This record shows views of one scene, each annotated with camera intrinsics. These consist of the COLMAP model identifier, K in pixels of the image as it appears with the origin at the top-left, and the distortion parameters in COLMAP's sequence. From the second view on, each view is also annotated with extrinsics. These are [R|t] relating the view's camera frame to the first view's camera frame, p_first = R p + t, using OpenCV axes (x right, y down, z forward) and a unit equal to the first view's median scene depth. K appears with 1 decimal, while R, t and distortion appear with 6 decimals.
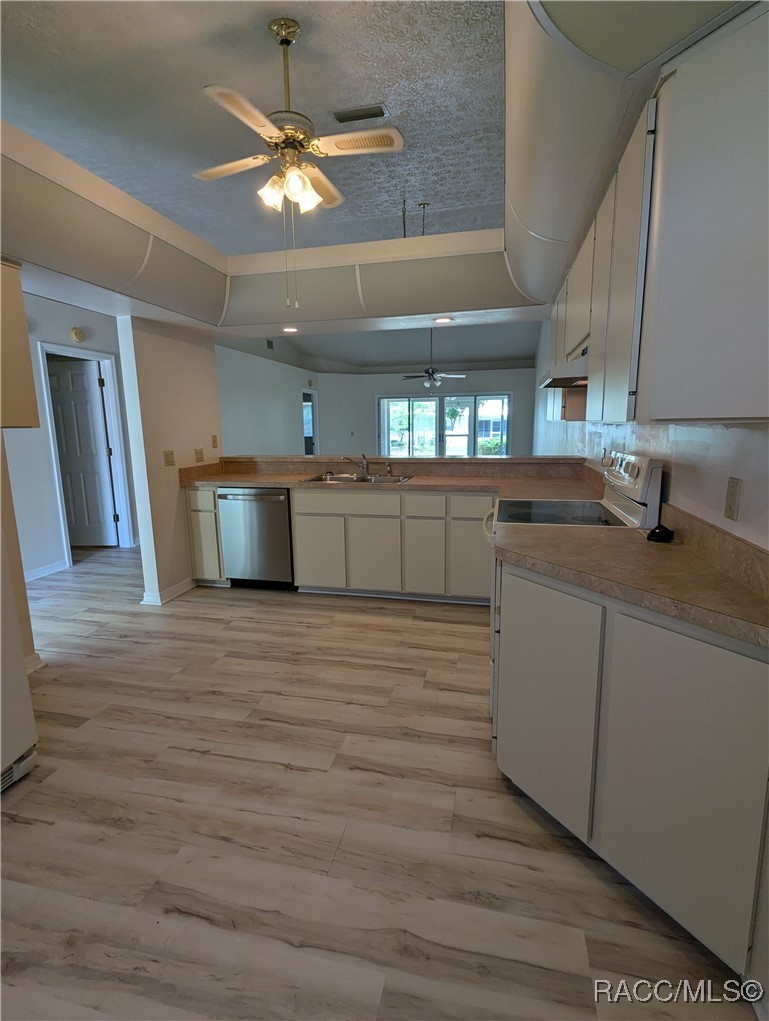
lens RADIAL K [[508.7, 0, 380.0], [0, 508.7, 510.2], [0, 0, 1]] dist [-0.001876, -0.000788]
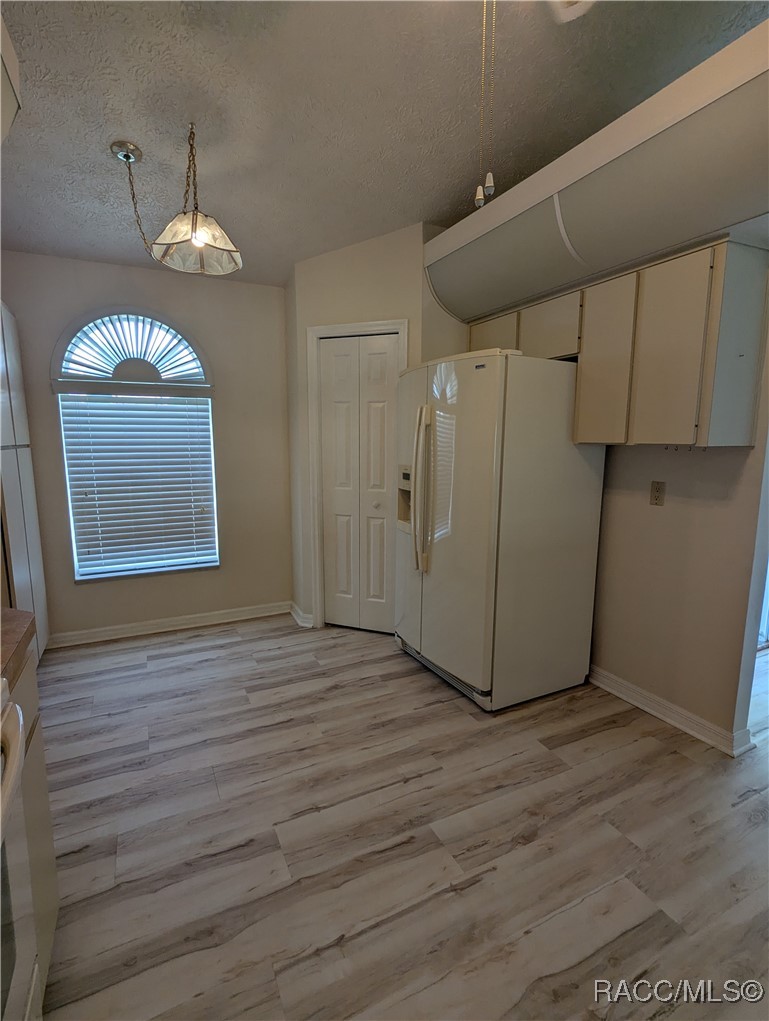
lens RADIAL K [[493.9, 0, 392.9], [0, 493.9, 518.6], [0, 0, 1]] dist [0.003747, -0.000442]
pose [[-0.757783, 0.116205, -0.642076, 0.215190], [-0.099644, 0.951864, 0.289872, -0.260885], [0.644853, 0.283639, -0.709728, 1.427949]]
